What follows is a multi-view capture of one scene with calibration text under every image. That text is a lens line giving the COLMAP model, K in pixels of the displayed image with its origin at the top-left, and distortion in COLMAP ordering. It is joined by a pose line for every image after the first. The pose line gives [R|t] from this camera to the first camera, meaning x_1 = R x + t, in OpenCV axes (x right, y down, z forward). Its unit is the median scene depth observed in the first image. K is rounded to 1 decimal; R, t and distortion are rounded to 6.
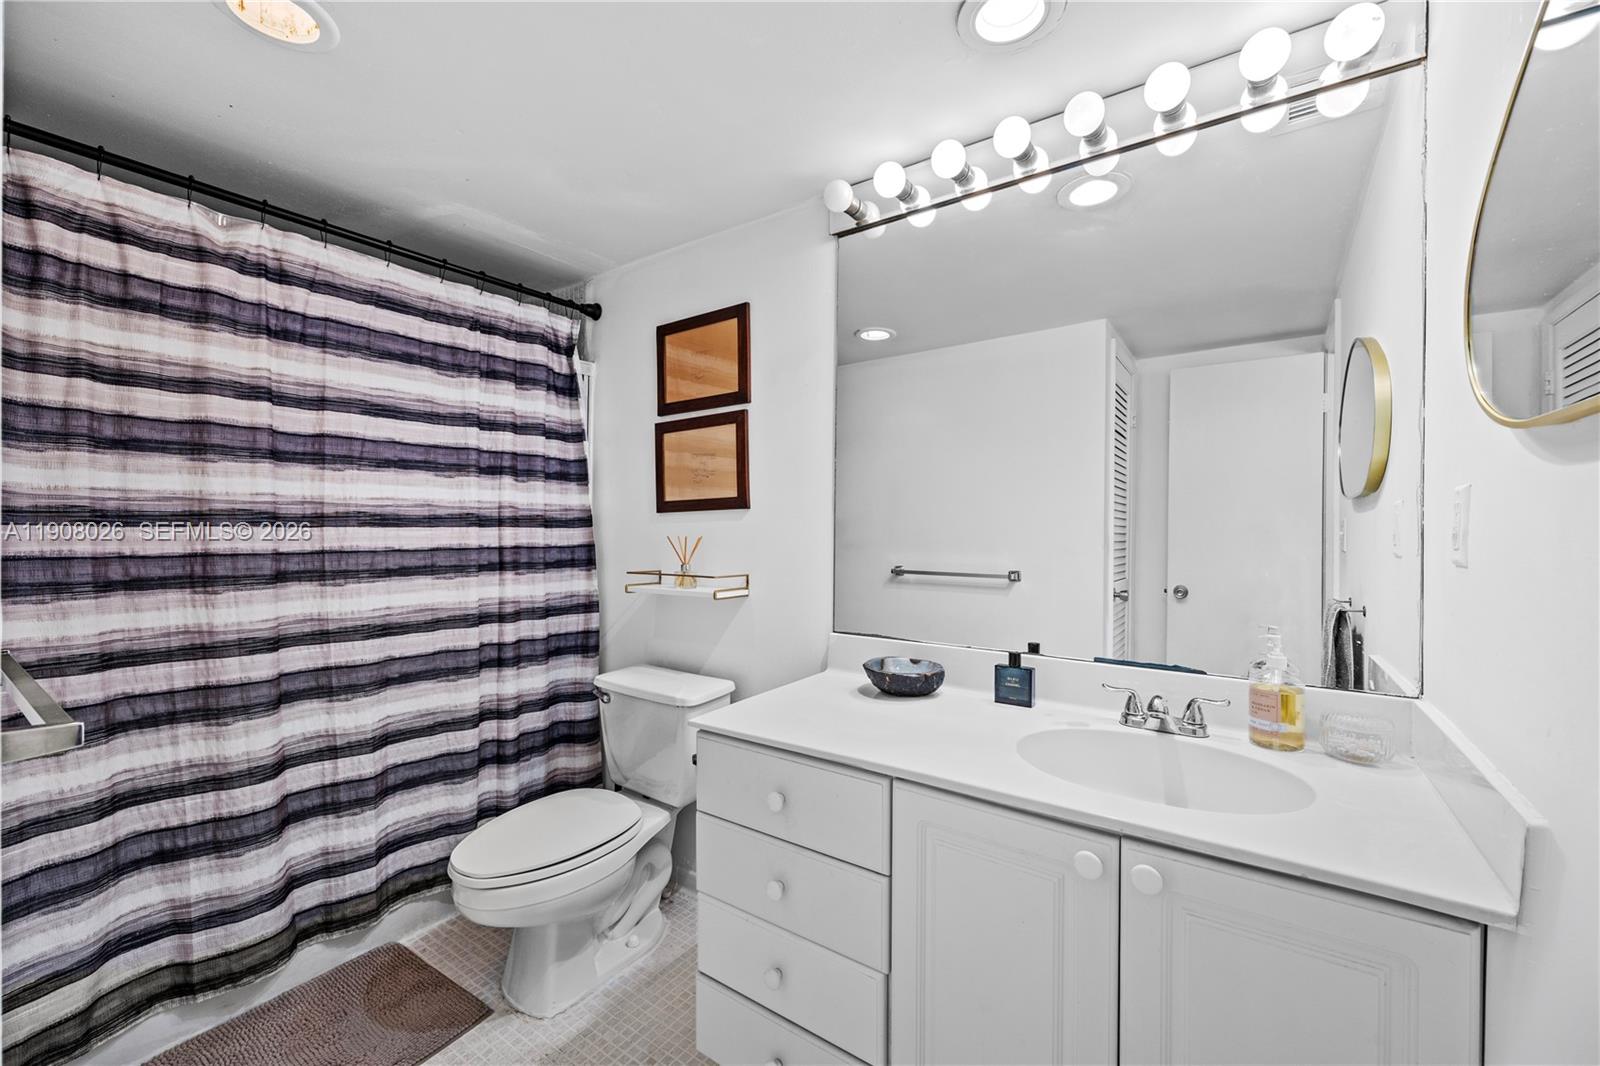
lens RADIAL K [[645.4, 0, 803.0], [0, 645.4, 533.2], [0, 0, 1]] dist [-0.005645, 0.000088]
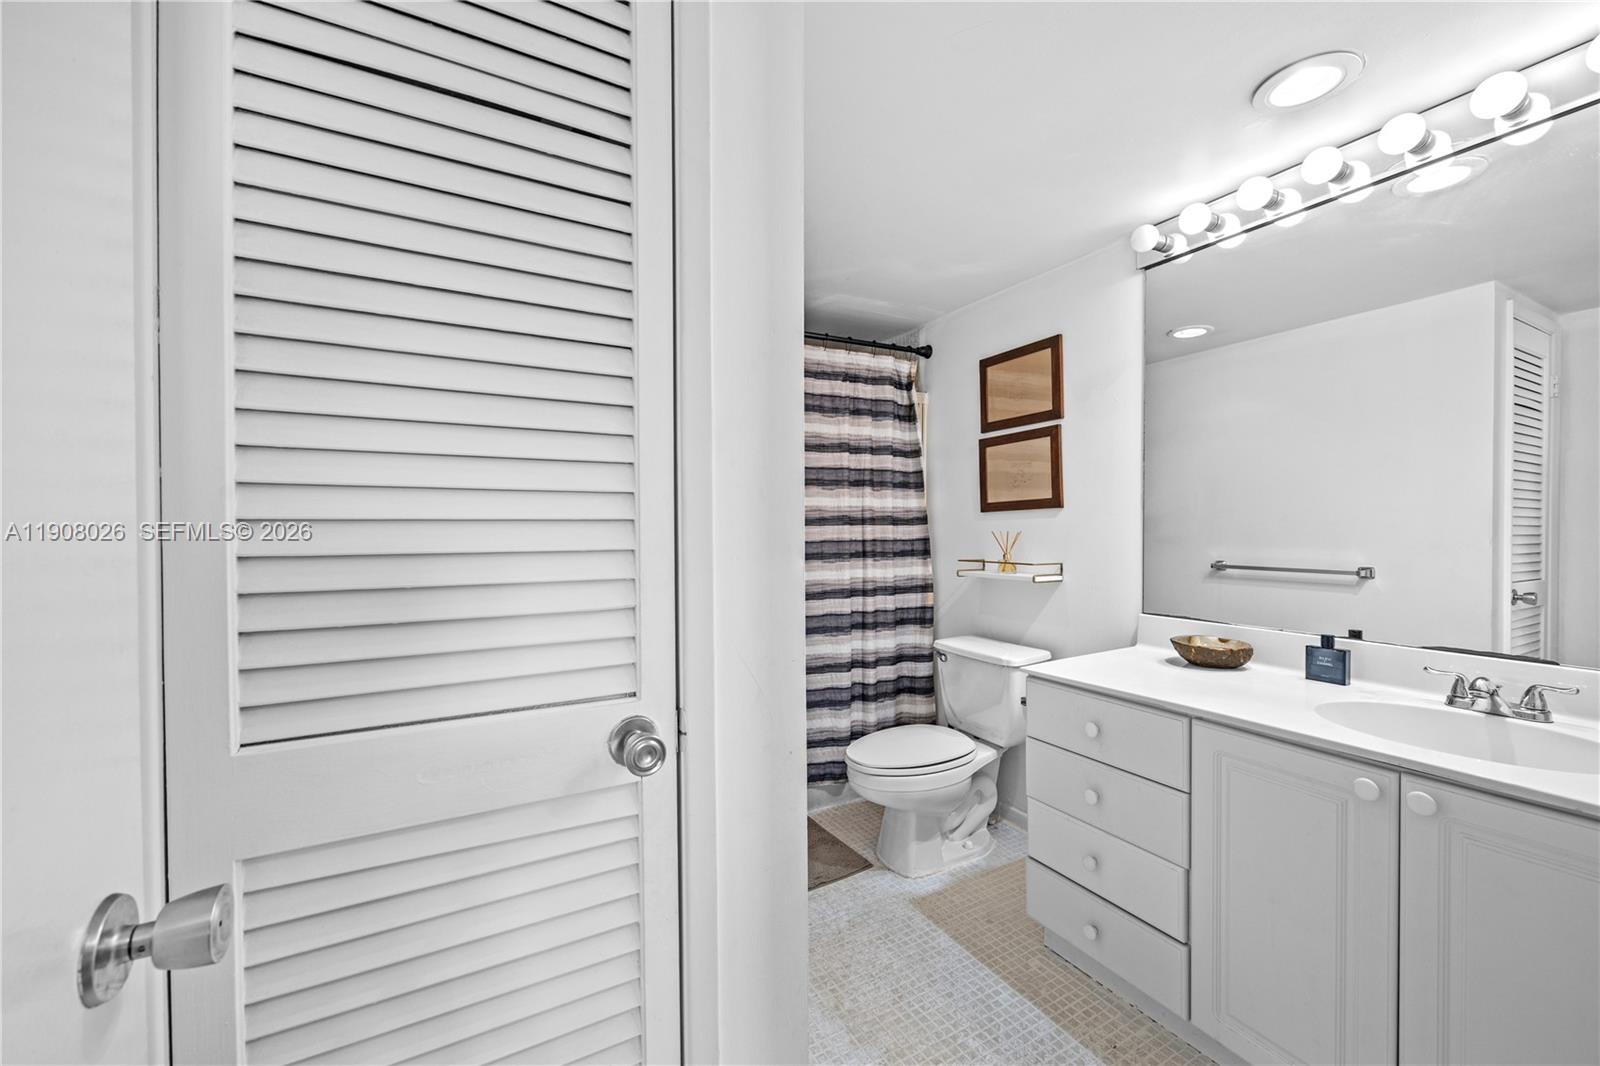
lens RADIAL K [[645.4, 0, 803.0], [0, 645.4, 533.2], [0, 0, 1]] dist [-0.005645, 0.000088]
pose [[0.902031, -0.004527, -0.431648, -0.002569], [0.006629, 0.999972, 0.003366, 0.001879], [0.431621, -0.005898, 0.902036, -0.270983]]
